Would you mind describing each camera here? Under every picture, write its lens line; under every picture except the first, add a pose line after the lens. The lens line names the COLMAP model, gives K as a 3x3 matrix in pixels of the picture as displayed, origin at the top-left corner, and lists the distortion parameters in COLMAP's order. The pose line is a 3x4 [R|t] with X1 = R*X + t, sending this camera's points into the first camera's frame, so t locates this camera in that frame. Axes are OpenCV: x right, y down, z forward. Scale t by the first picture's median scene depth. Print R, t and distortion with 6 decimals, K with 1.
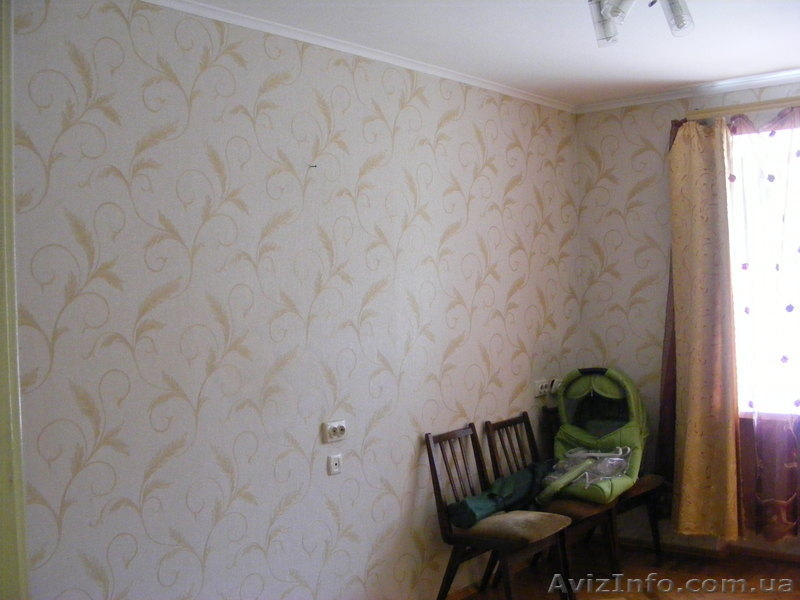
lens RADIAL K [[883.4, 0, 399.7], [0, 883.4, 292.9], [0, 0, 1]] dist [-0.173804, 0.000000]
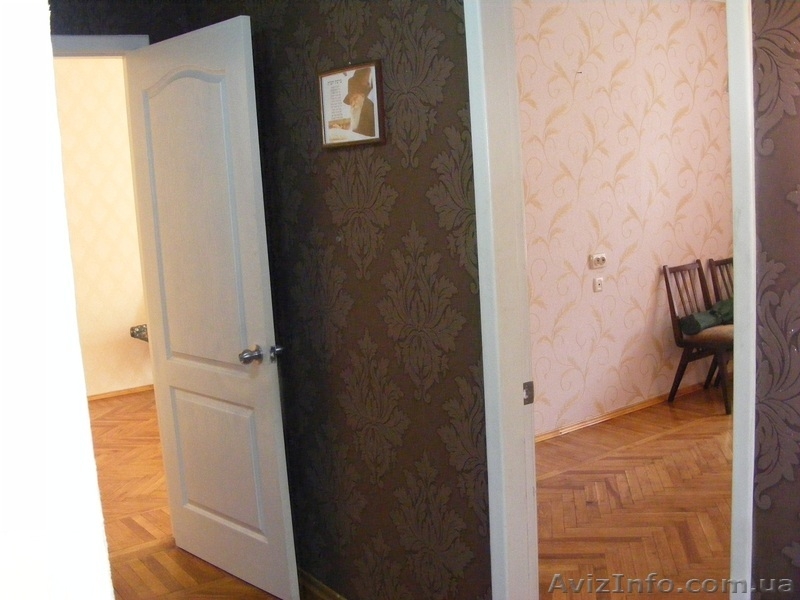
lens RADIAL K [[883.4, 0, 401.9], [0, 883.4, 304.5], [0, 0, 1]] dist [-0.173804, 0.000000]
pose [[0.965897, -0.001692, -0.258921, -0.013052], [0.039858, 0.989032, 0.142224, 0.012709], [0.255840, -0.147694, 0.955370, -0.394611]]
